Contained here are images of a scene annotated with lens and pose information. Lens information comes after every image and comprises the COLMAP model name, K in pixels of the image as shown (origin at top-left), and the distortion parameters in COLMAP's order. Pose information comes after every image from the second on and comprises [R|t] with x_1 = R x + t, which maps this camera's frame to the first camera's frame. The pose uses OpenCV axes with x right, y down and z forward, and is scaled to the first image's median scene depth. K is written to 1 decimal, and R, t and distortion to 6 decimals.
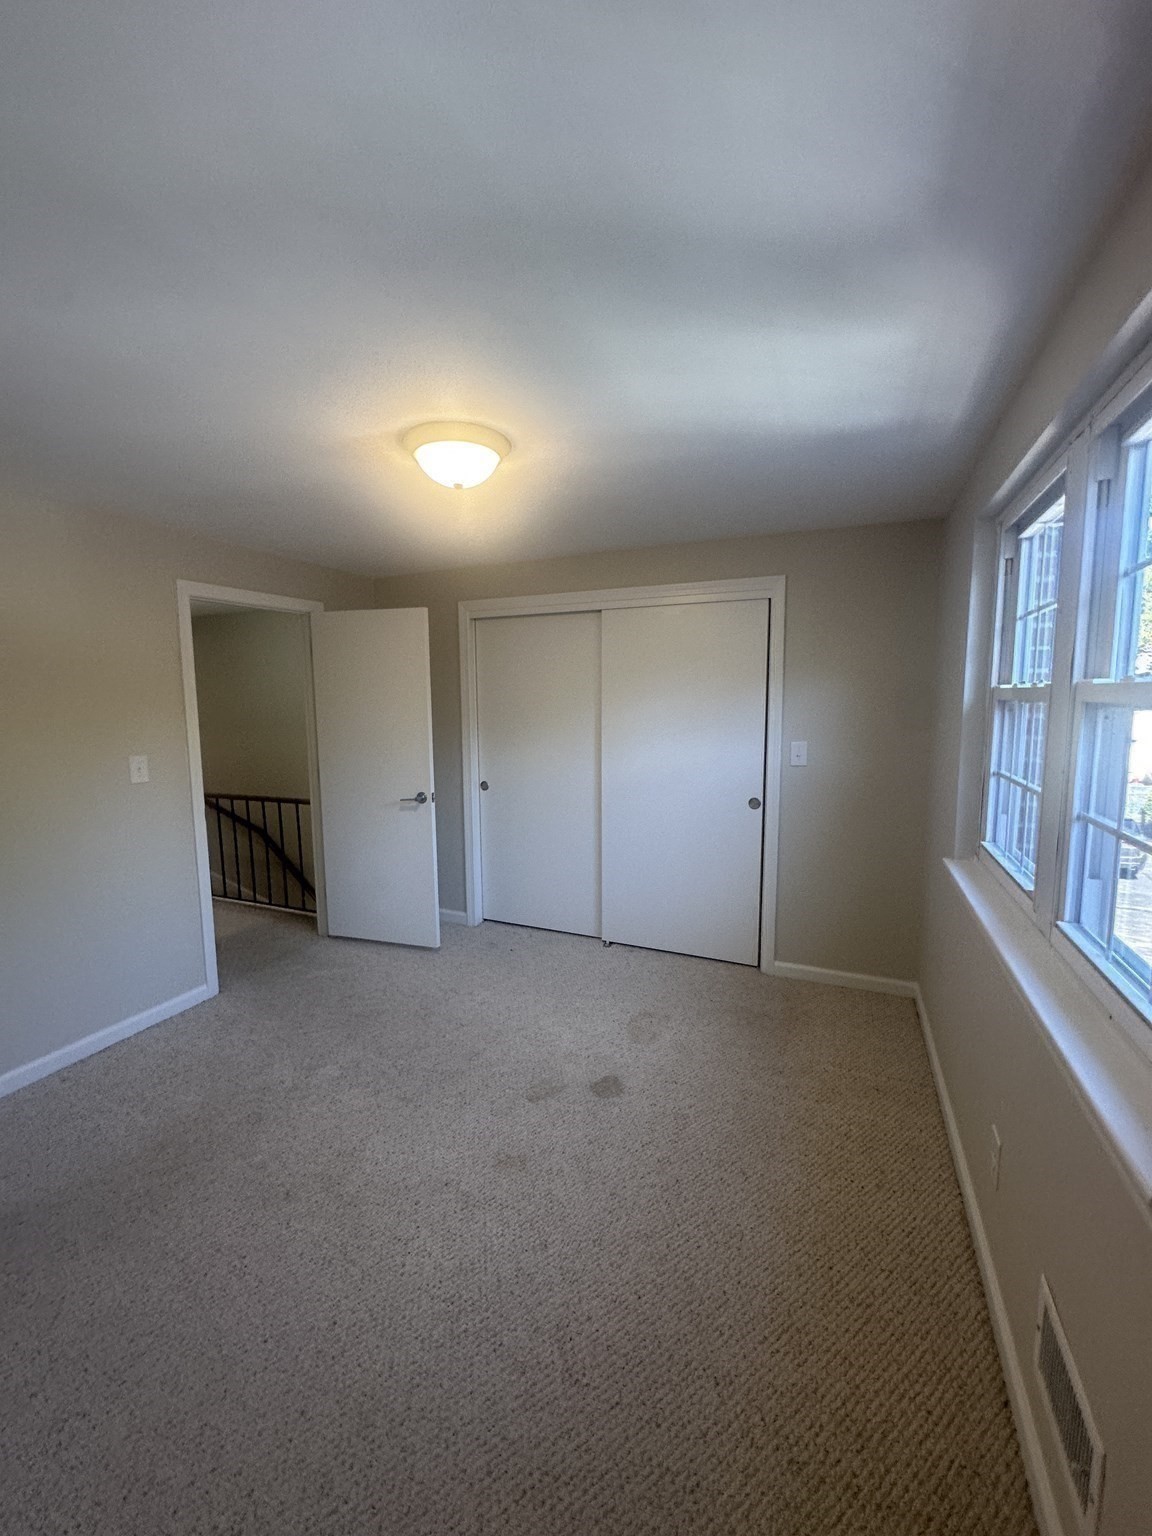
lens RADIAL K [[623.2, 0, 560.7], [0, 623.2, 771.3], [0, 0, 1]] dist [-0.000595, 0.000744]
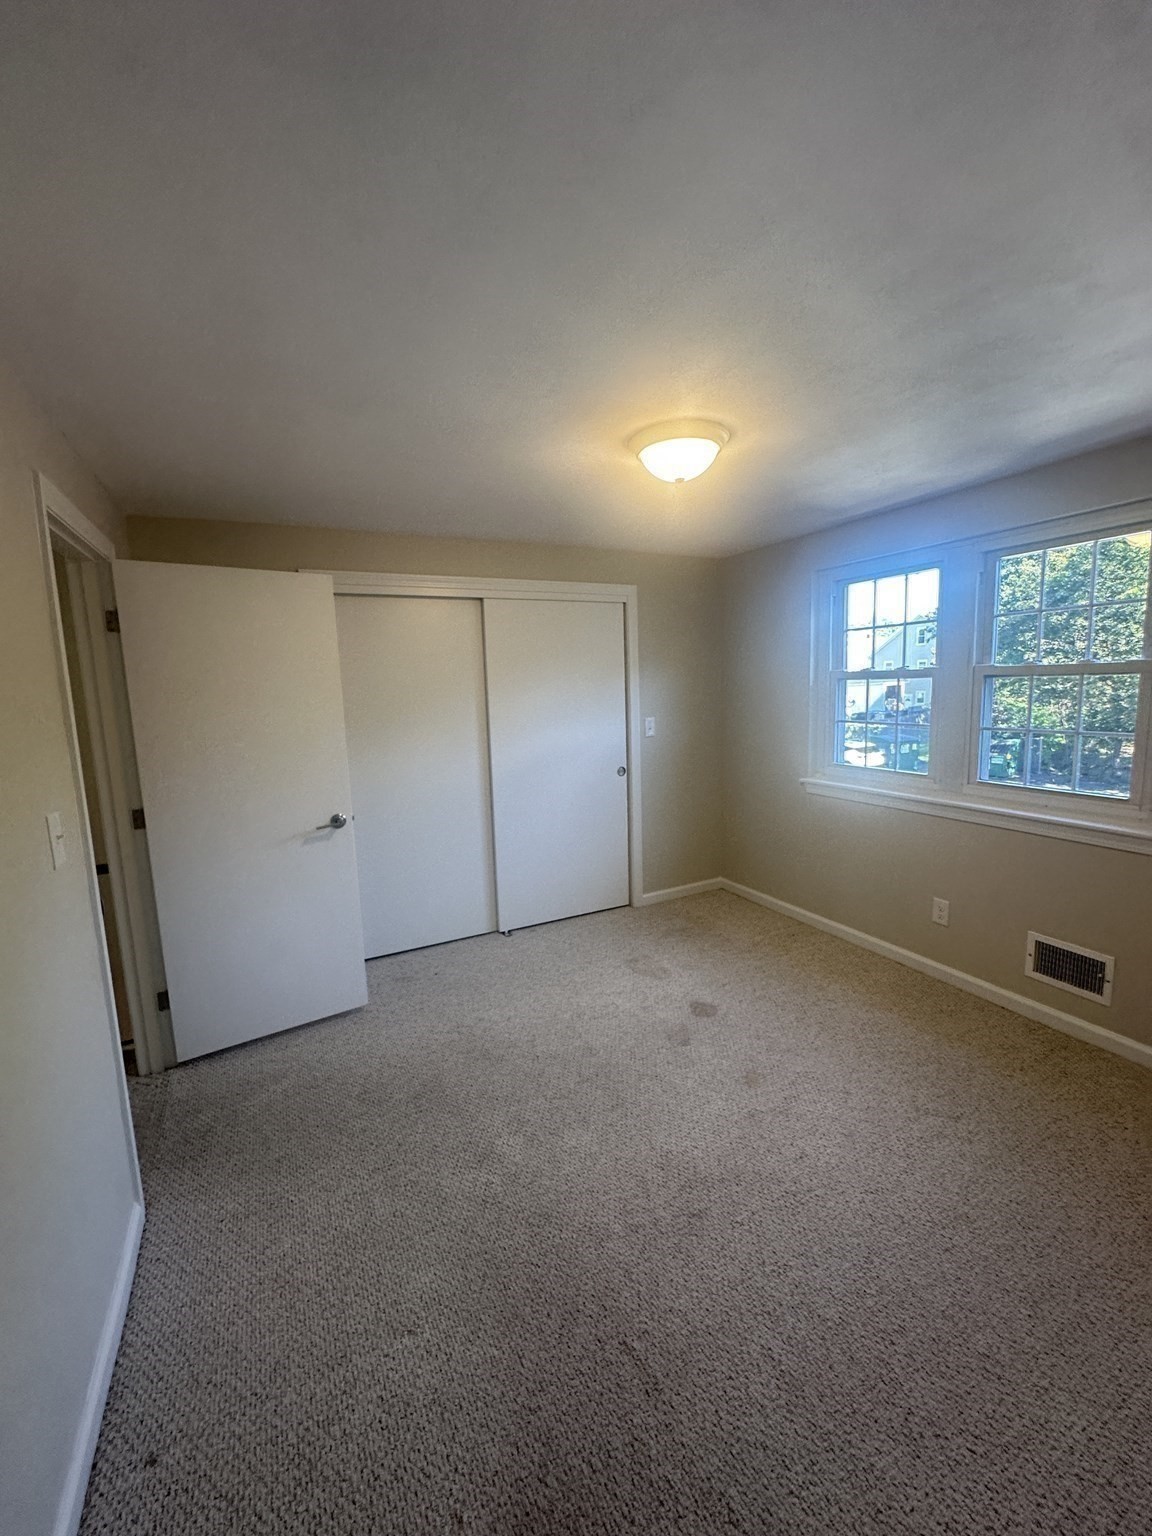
lens RADIAL K [[623.2, 0, 578.1], [0, 623.2, 774.9], [0, 0, 1]] dist [-0.000595, 0.000744]
pose [[0.624600, -0.127298, 0.770500, -1.766650], [0.123576, 0.990305, 0.063436, -0.076511], [-0.771106, 0.055593, 0.634276, 0.769652]]
